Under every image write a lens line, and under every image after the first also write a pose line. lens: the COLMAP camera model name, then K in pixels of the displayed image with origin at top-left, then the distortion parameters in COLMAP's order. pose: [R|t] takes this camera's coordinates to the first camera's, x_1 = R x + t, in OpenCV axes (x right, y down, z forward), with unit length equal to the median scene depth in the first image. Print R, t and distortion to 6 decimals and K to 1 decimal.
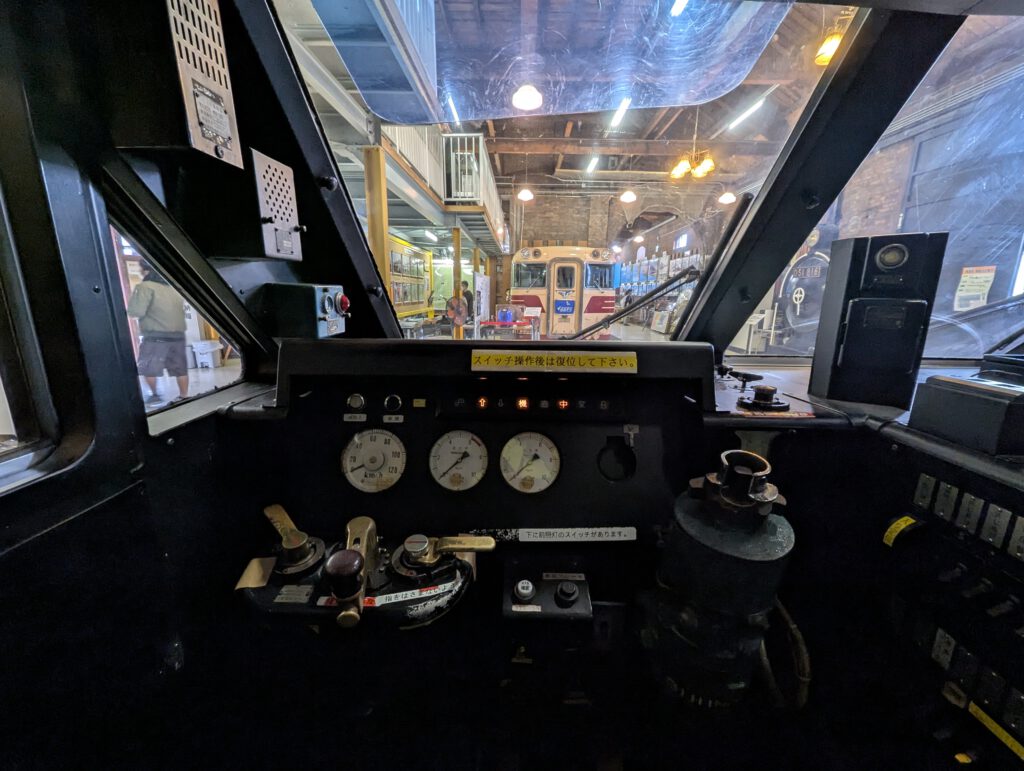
lens RADIAL K [[421.7, 0, 513.9], [0, 421.7, 389.5], [0, 0, 1]] dist [-0.001829, -0.000494]
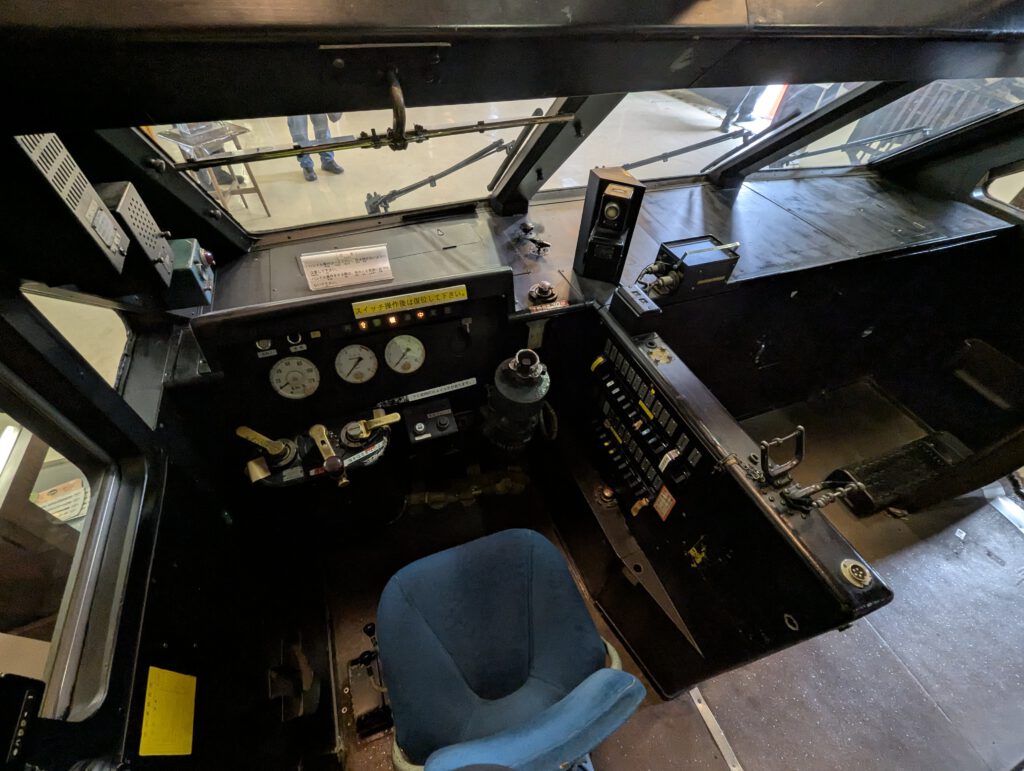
lens RADIAL K [[421.7, 0, 510.6], [0, 421.7, 390.4], [0, 0, 1]] dist [-0.001829, -0.000494]
pose [[0.926896, -0.249813, 0.280101, -0.077724], [0.040437, 0.808431, 0.587201, -0.682579], [-0.373132, -0.532948, 0.759433, -0.414659]]
